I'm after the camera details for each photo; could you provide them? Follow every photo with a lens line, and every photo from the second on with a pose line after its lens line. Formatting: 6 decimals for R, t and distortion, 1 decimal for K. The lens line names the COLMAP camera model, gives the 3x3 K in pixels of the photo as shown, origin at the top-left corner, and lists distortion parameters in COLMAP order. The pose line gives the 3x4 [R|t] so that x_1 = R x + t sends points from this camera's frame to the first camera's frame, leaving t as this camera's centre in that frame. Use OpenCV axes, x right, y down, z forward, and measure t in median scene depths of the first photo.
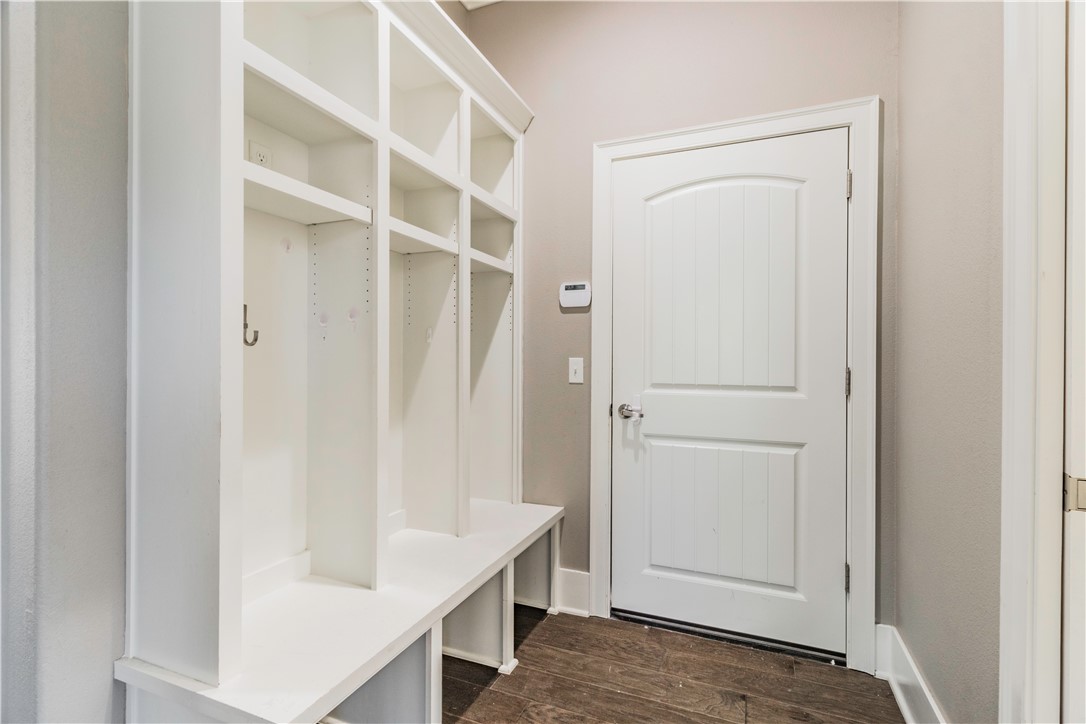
lens RADIAL K [[499.3, 0, 540.7], [0, 499.3, 364.7], [0, 0, 1]] dist [-0.002796, 0.002404]
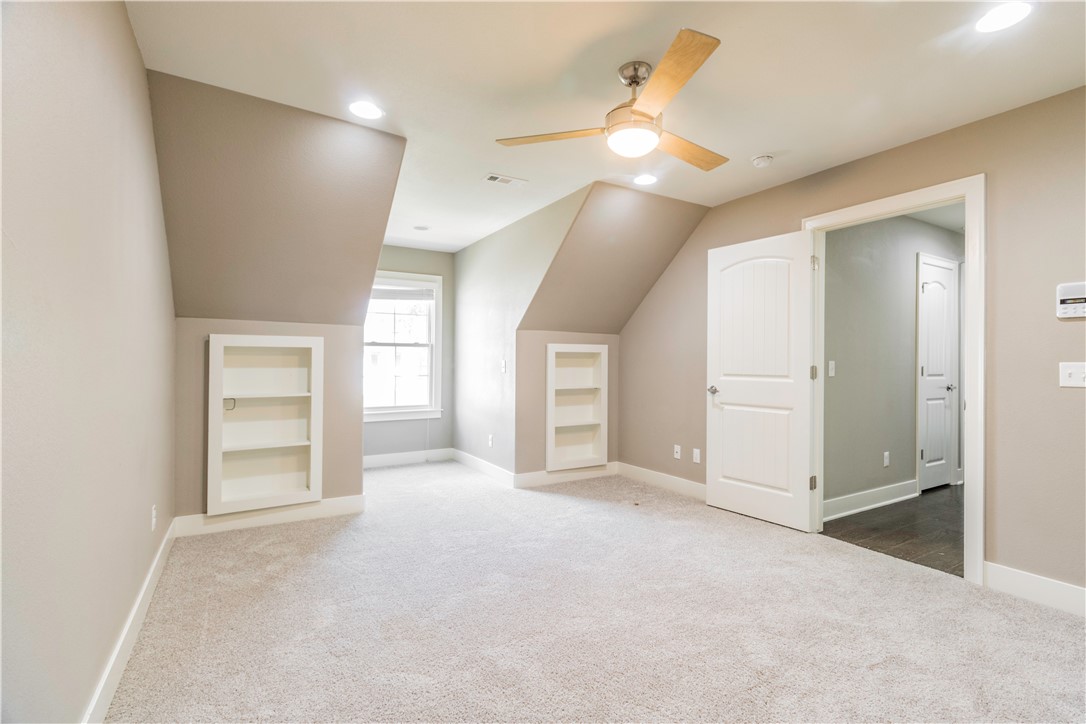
lens RADIAL K [[499.3, 0, 543.2], [0, 499.3, 363.2], [0, 0, 1]] dist [-0.002796, 0.002404]
pose [[0.810114, -0.003040, -0.586265, 0.741887], [-0.003452, 0.999944, -0.009955, 0.019754], [0.586263, 0.010089, 0.810058, -0.815839]]
